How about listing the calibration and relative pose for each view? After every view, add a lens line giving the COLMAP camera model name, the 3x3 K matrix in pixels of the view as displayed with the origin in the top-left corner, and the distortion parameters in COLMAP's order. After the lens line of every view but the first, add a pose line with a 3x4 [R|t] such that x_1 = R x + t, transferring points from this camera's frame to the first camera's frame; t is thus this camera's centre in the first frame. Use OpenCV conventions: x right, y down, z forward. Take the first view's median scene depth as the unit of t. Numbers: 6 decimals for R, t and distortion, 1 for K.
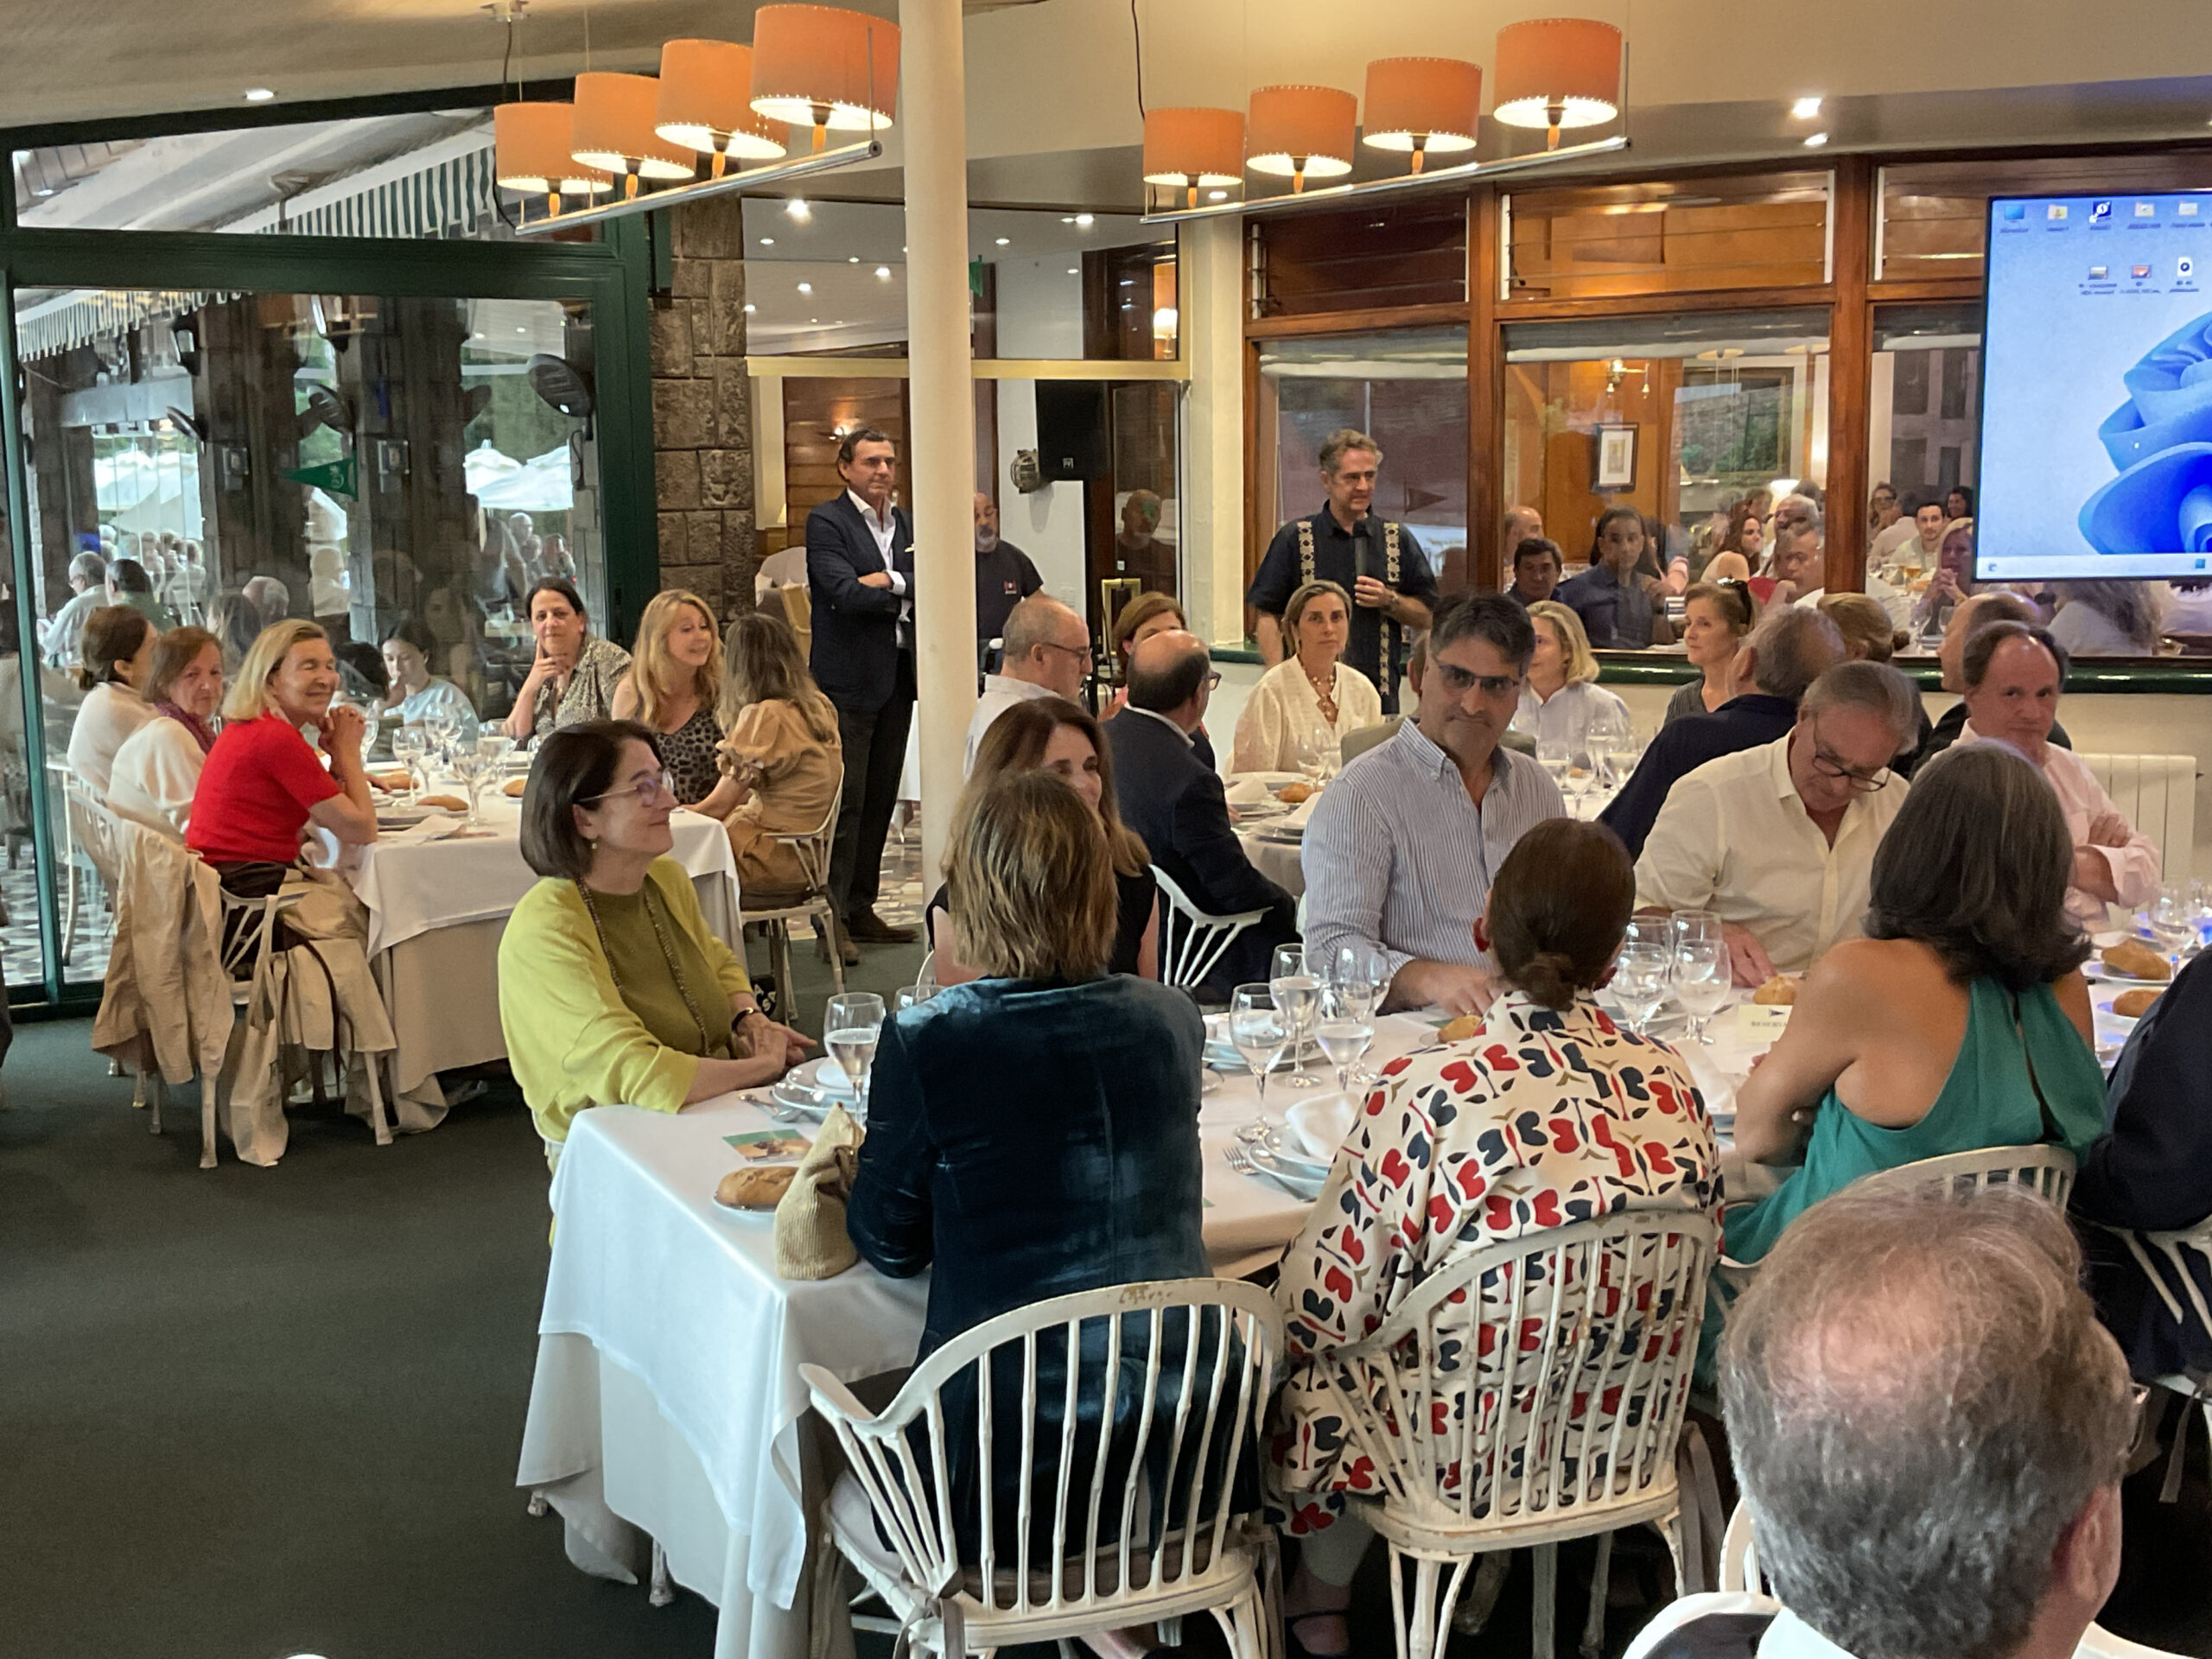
lens RADIAL K [[2619.6, 0, 1106.0], [0, 2619.6, 829.5], [0, 0, 1]] dist [0.067013, -0.002486]
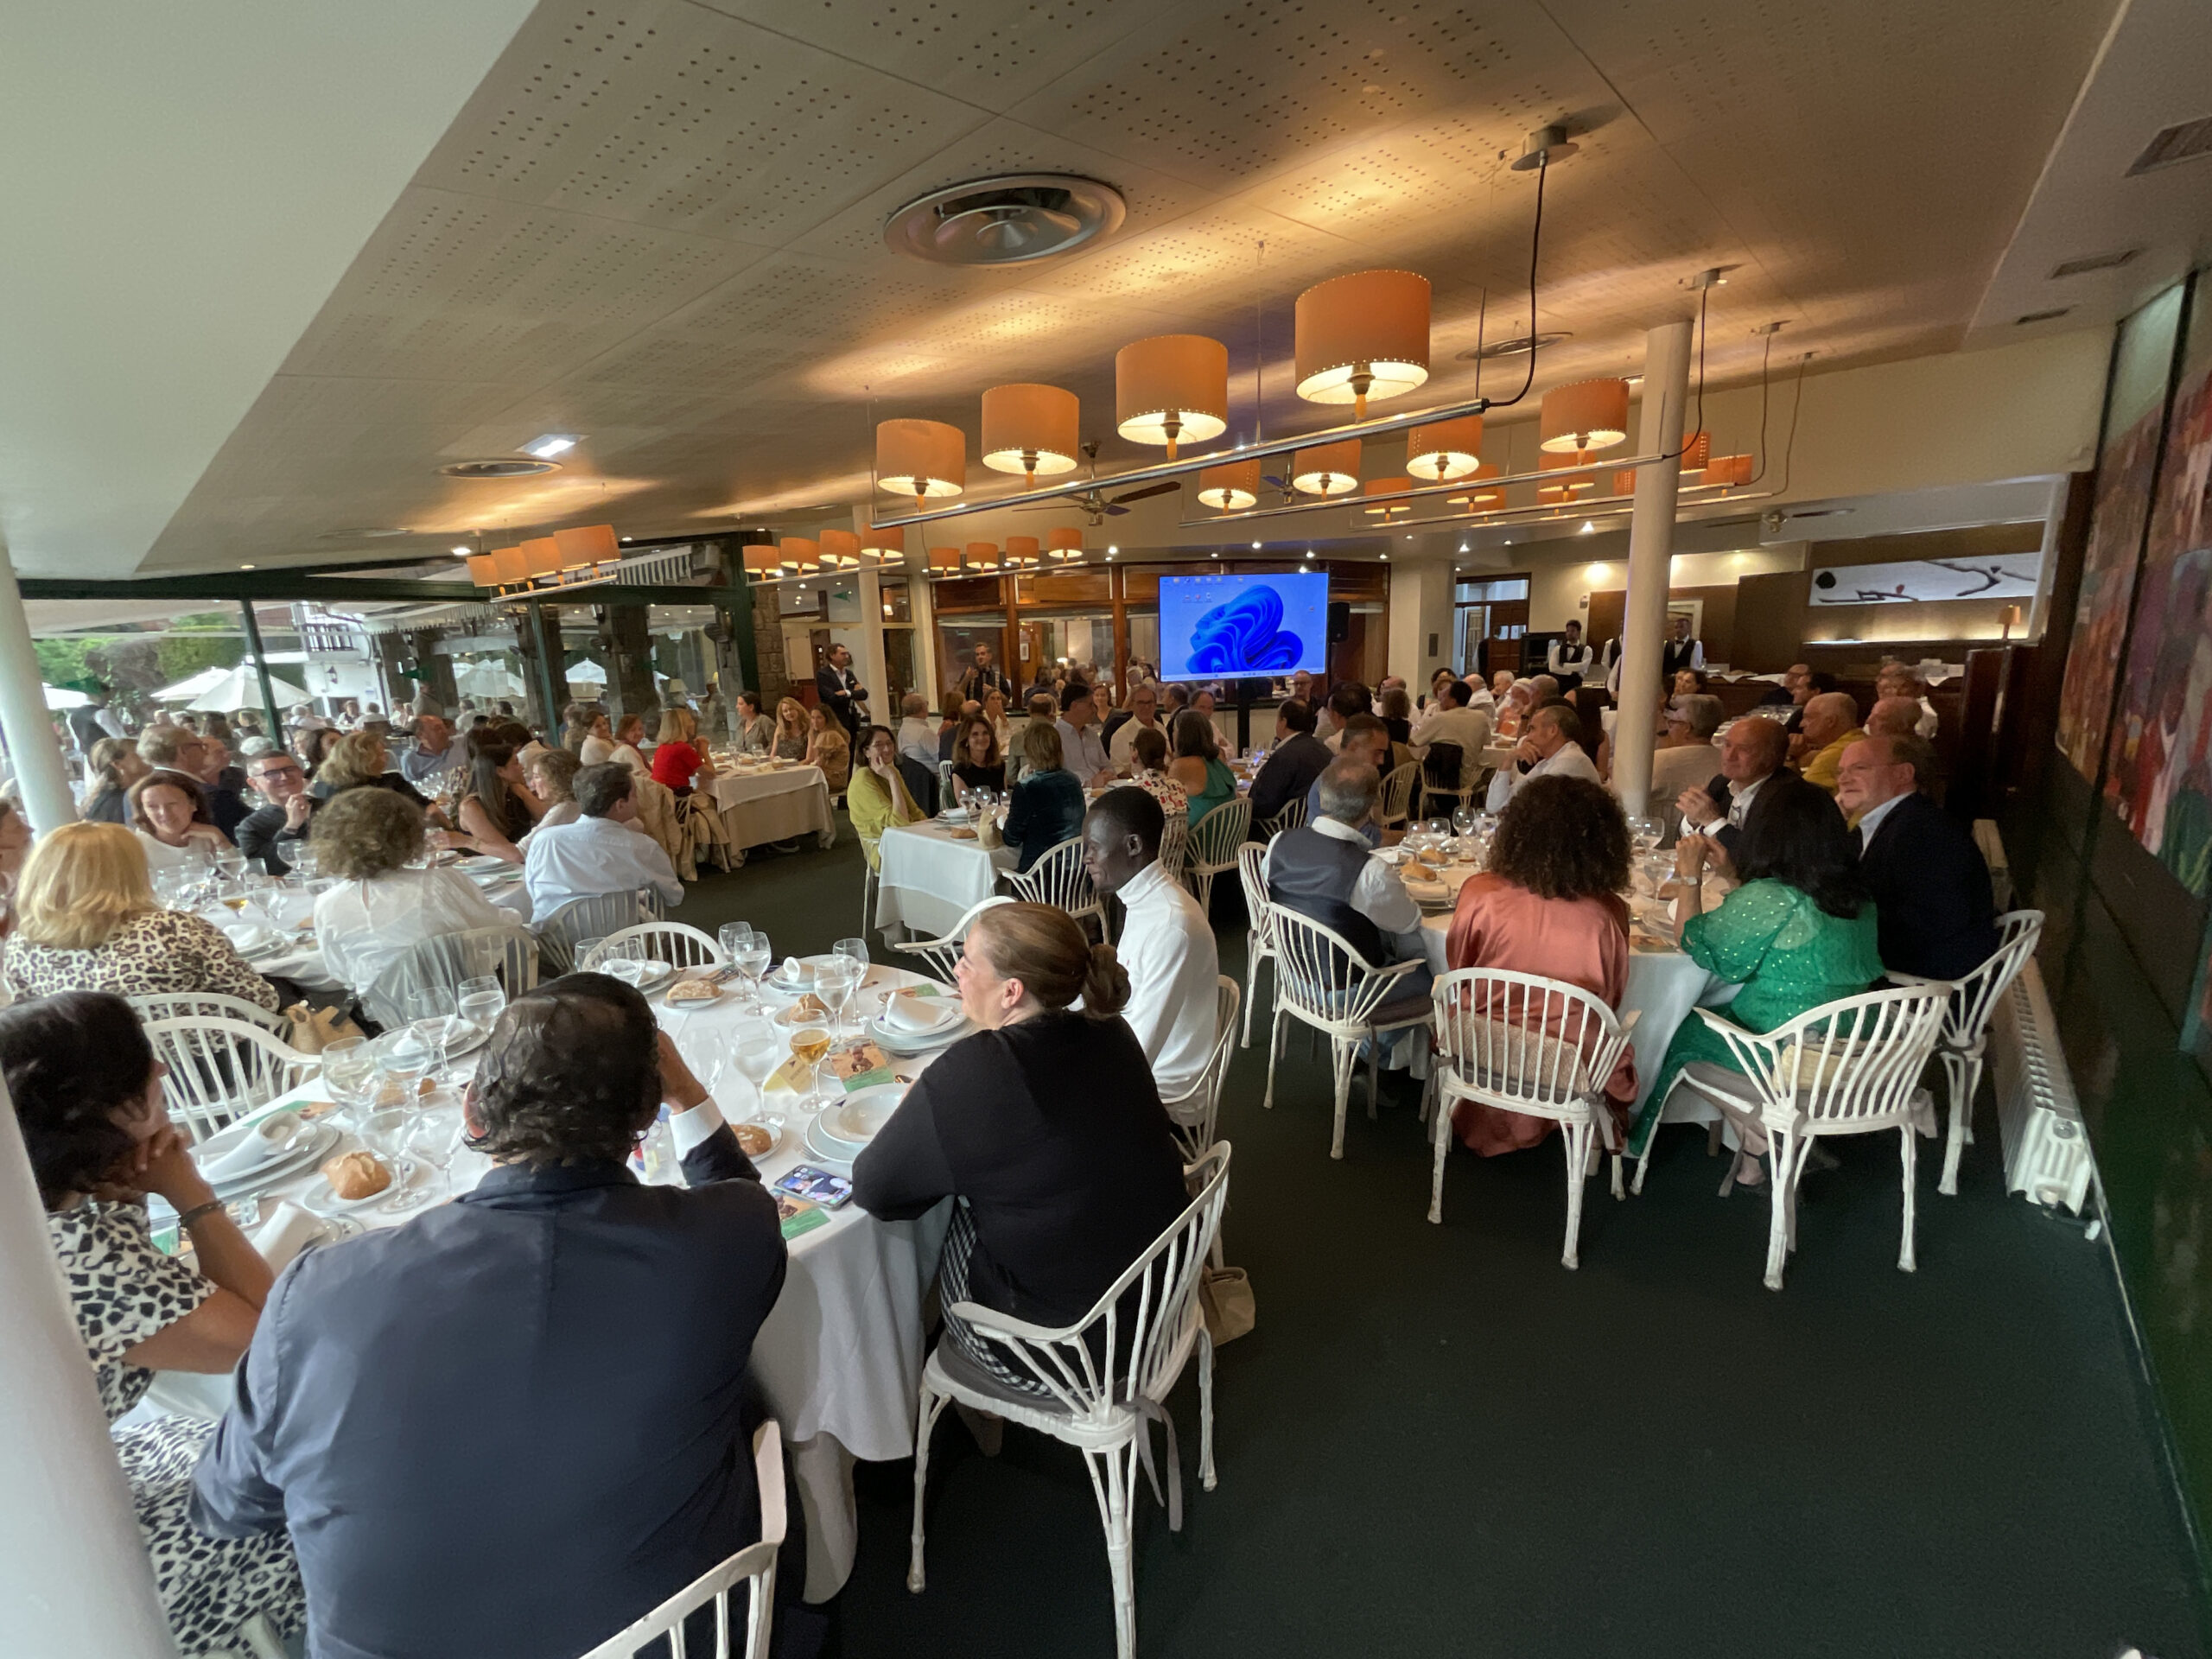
lens RADIAL K [[894.8, 0, 1106.0], [0, 894.8, 829.5], [0, 0, 1]] dist [-0.000509, -0.000036]
pose [[0.945132, -0.085077, 0.315418, -0.175183], [0.068145, 0.995598, 0.064349, 0.028077], [-0.319504, -0.039324, 0.946769, -0.177041]]
